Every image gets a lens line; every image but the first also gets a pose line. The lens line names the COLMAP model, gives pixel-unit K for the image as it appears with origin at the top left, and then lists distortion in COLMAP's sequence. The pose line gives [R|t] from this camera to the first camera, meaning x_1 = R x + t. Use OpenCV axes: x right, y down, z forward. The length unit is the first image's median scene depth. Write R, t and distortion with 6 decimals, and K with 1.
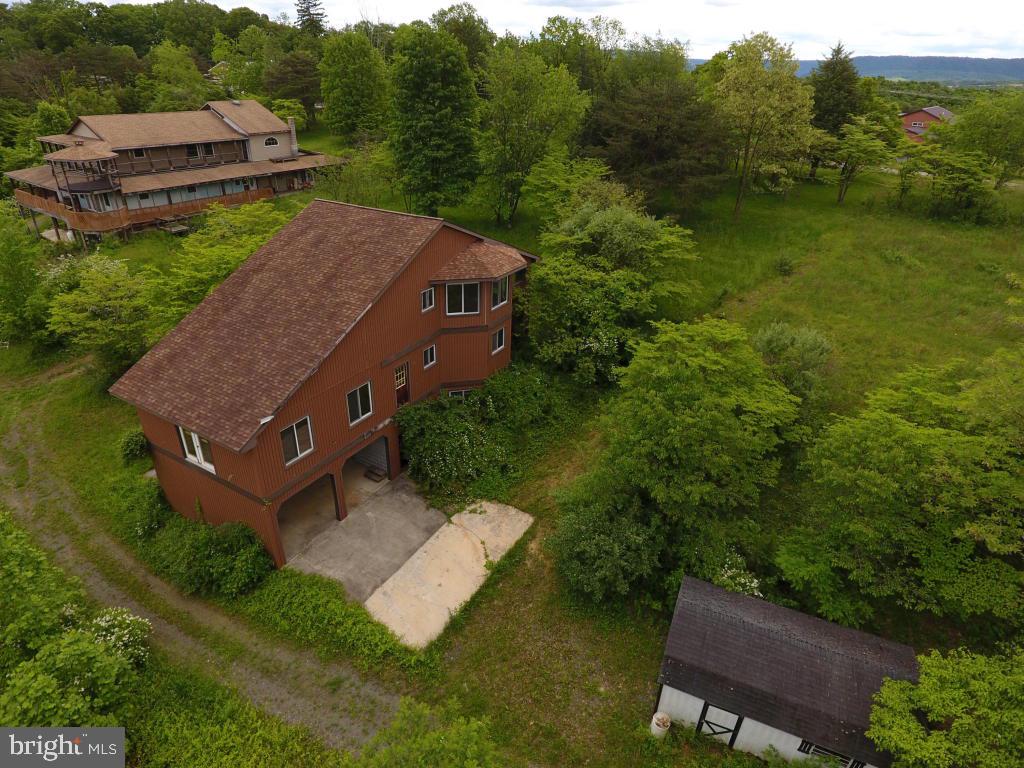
lens RADIAL K [[599.1, 0, 506.3], [0, 599.1, 375.6], [0, 0, 1]] dist [-0.003897, 0.000634]
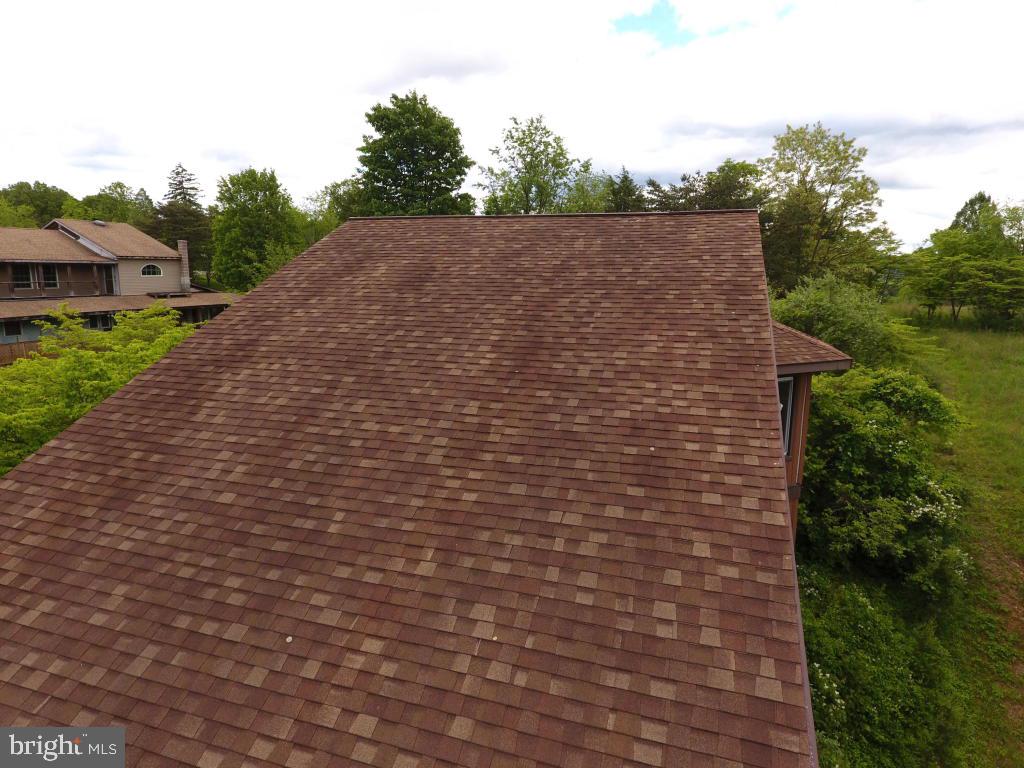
lens RADIAL K [[599.1, 0, 506.3], [0, 599.1, 375.6], [0, 0, 1]] dist [-0.003897, 0.000634]
pose [[0.973756, -0.048156, 0.222441, -0.296951], [0.111084, 0.953598, -0.279842, -0.058346], [-0.198643, 0.297208, 0.933921, 0.591273]]
